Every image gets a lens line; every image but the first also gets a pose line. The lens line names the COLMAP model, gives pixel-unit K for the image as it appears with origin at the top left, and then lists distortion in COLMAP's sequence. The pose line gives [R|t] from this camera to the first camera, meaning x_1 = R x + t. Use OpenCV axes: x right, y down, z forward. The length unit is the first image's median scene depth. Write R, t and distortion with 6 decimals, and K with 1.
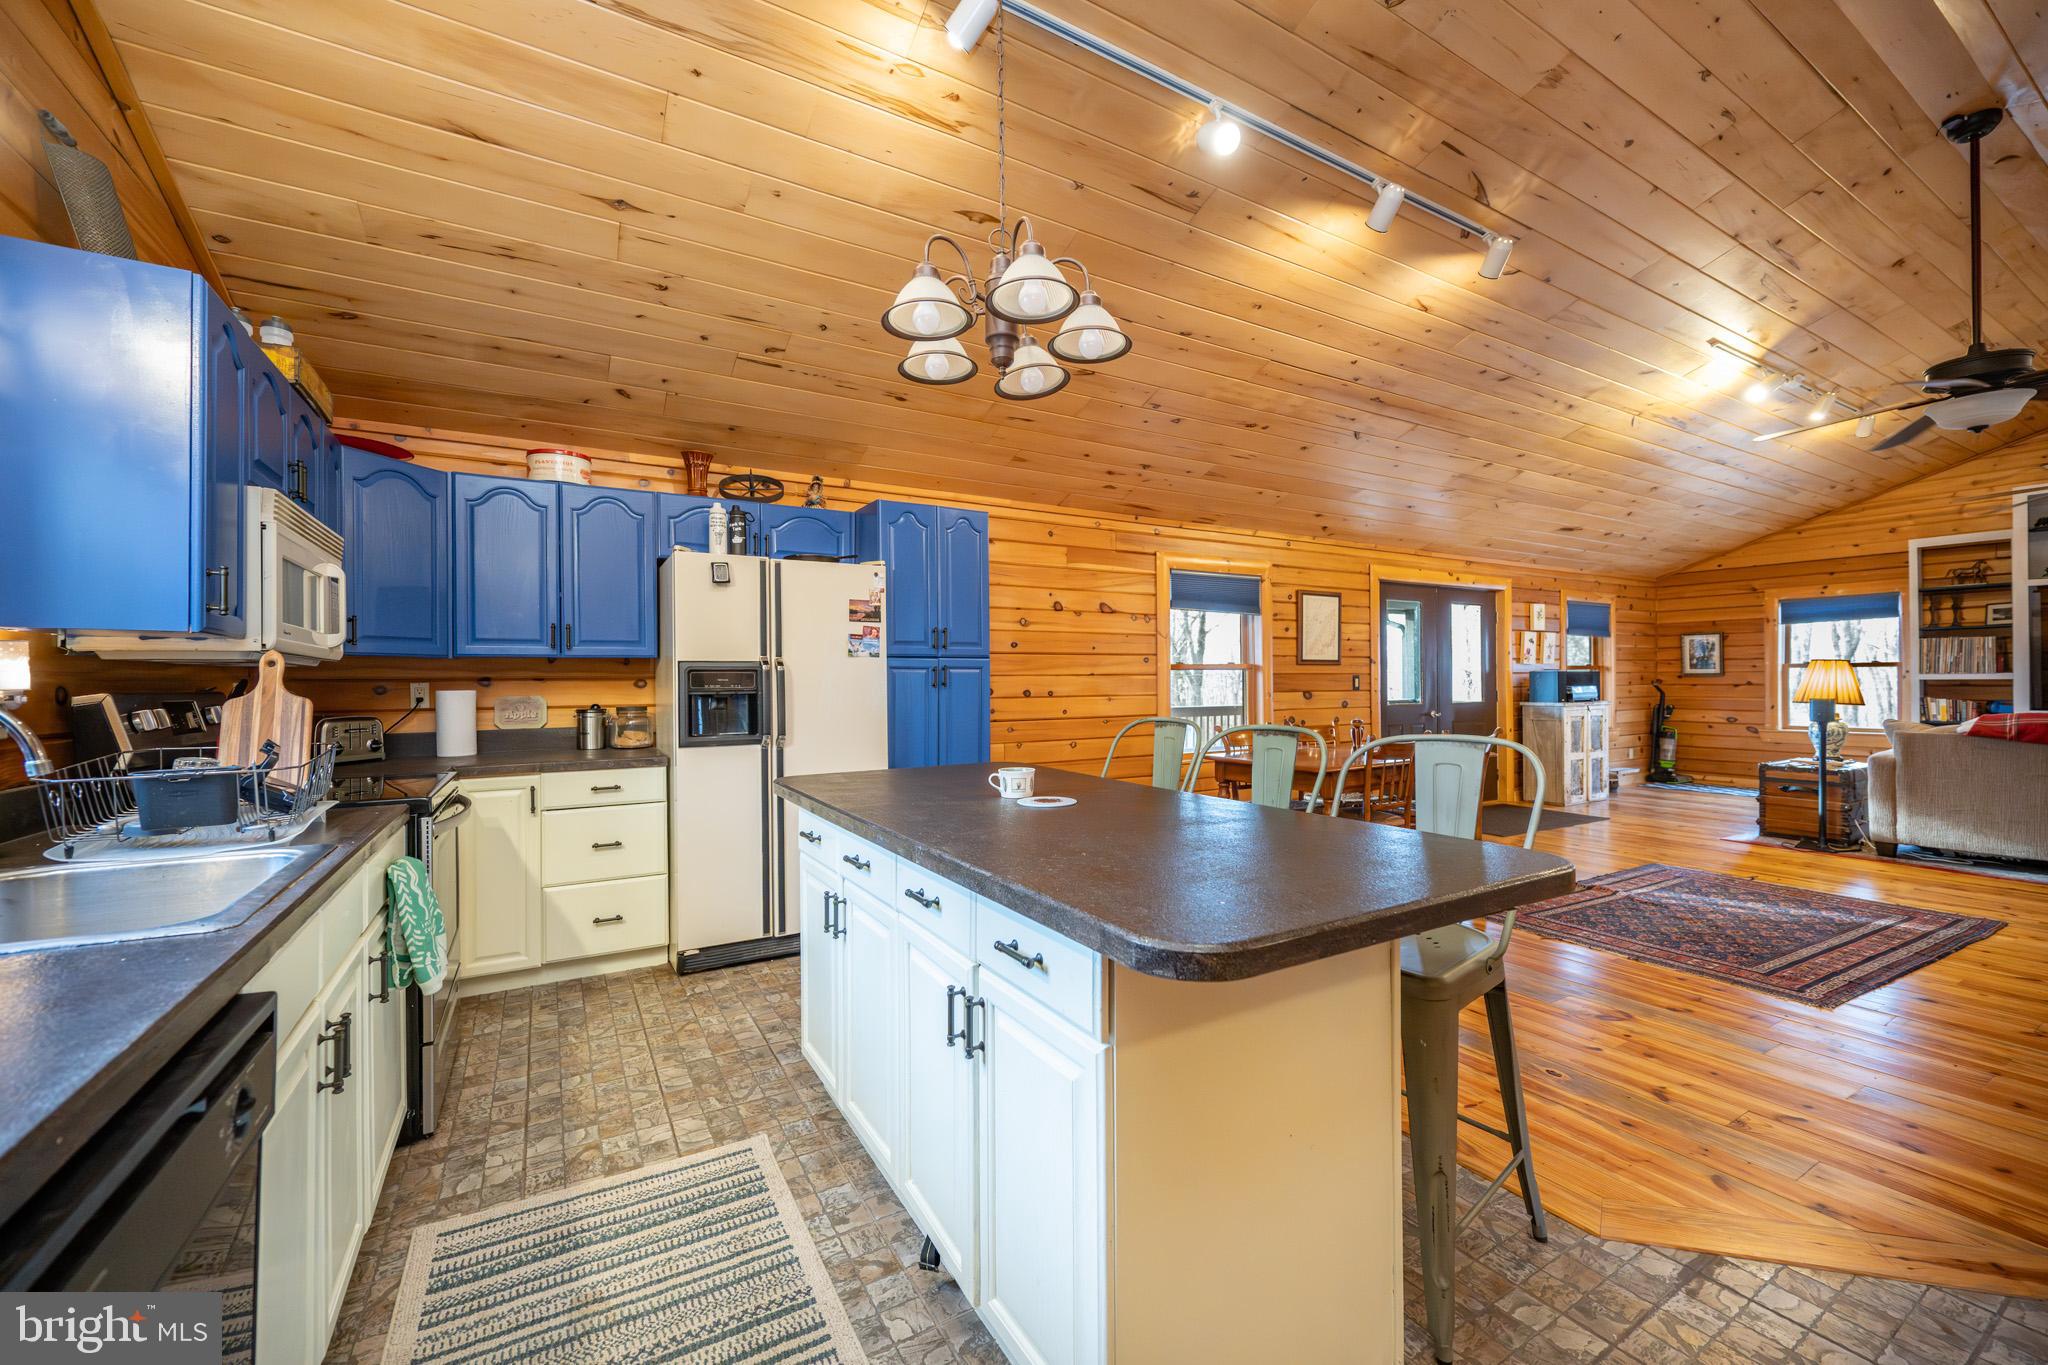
lens RADIAL K [[810.0, 0, 1046.6], [0, 810.0, 701.7], [0, 0, 1]] dist [0.000764, -0.000199]
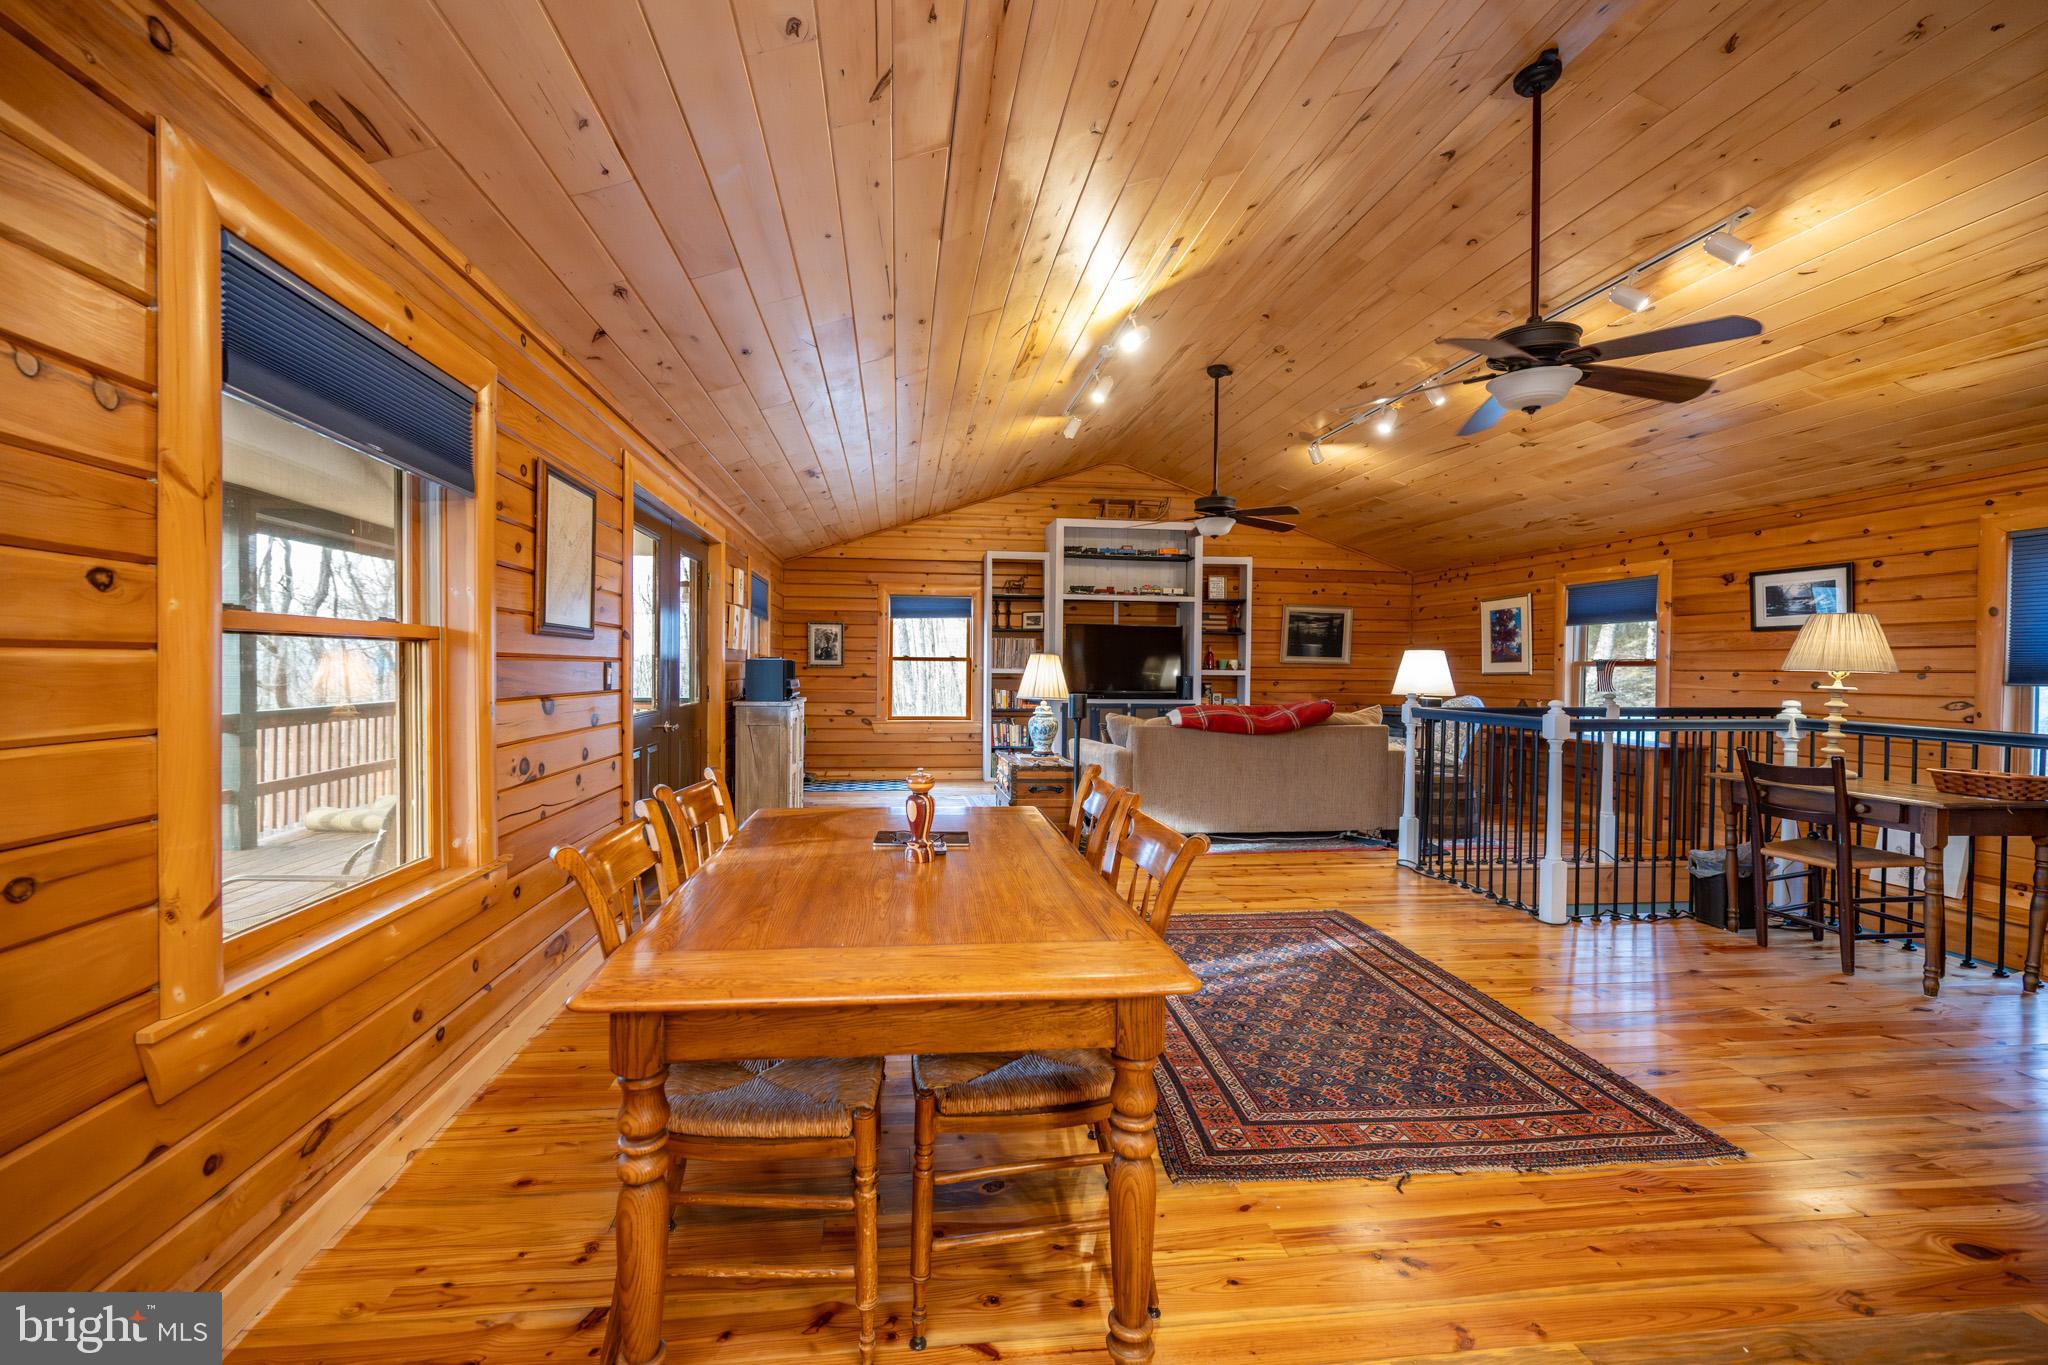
lens RADIAL K [[825.0, 0, 982.3], [0, 825.0, 675.3], [0, 0, 1]] dist [0.000151, -0.000156]
pose [[0.427090, 0.001824, 0.904207, 0.027795], [0.012327, 0.999893, -0.007840, -0.029397], [-0.904125, 0.014495, 0.427022, 0.983946]]
